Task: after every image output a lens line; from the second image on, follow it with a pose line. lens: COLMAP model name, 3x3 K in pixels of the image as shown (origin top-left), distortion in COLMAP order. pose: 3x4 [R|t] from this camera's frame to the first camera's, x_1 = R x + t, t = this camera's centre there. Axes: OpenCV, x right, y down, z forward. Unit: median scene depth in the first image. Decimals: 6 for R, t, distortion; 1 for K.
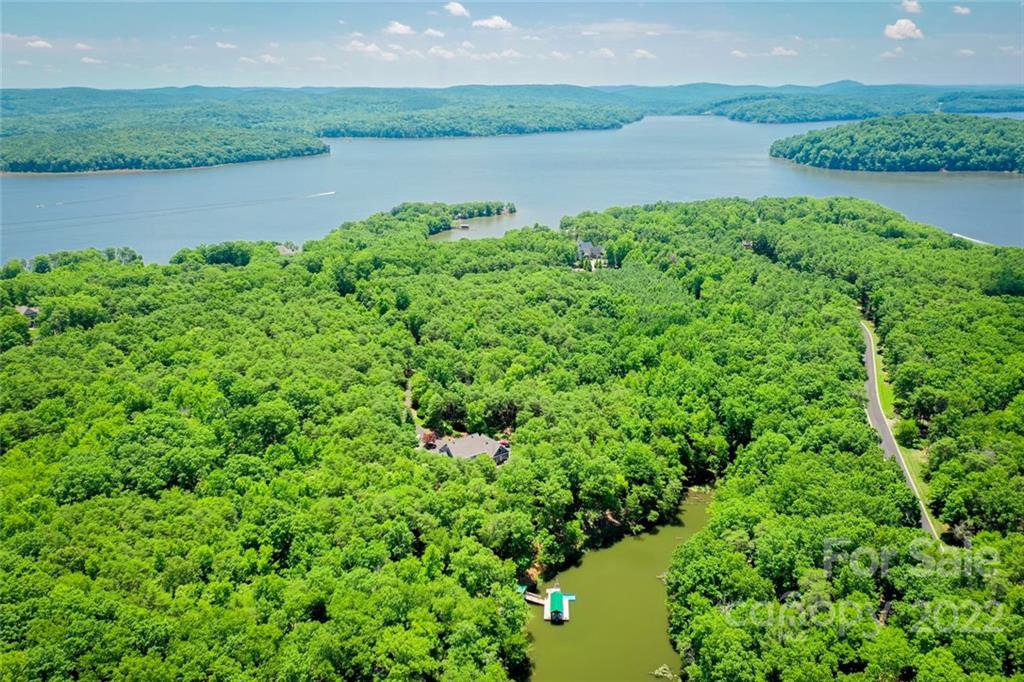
lens RADIAL K [[816.9, 0, 512.0], [0, 816.9, 341.0], [0, 0, 1]] dist [0.015727, 0.006197]
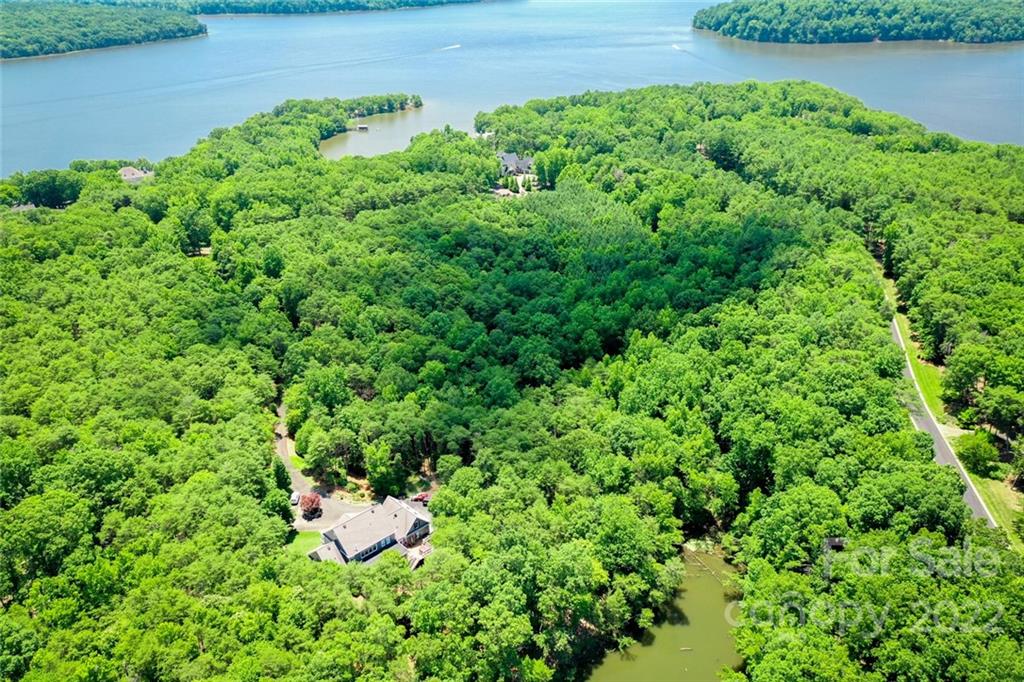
lens RADIAL K [[816.9, 0, 512.0], [0, 816.9, 341.0], [0, 0, 1]] dist [0.015727, 0.006197]
pose [[0.993827, -0.058042, 0.094546, 0.006447], [0.043988, 0.988530, 0.144477, -0.076721], [-0.101848, -0.139427, 0.984981, 0.237792]]
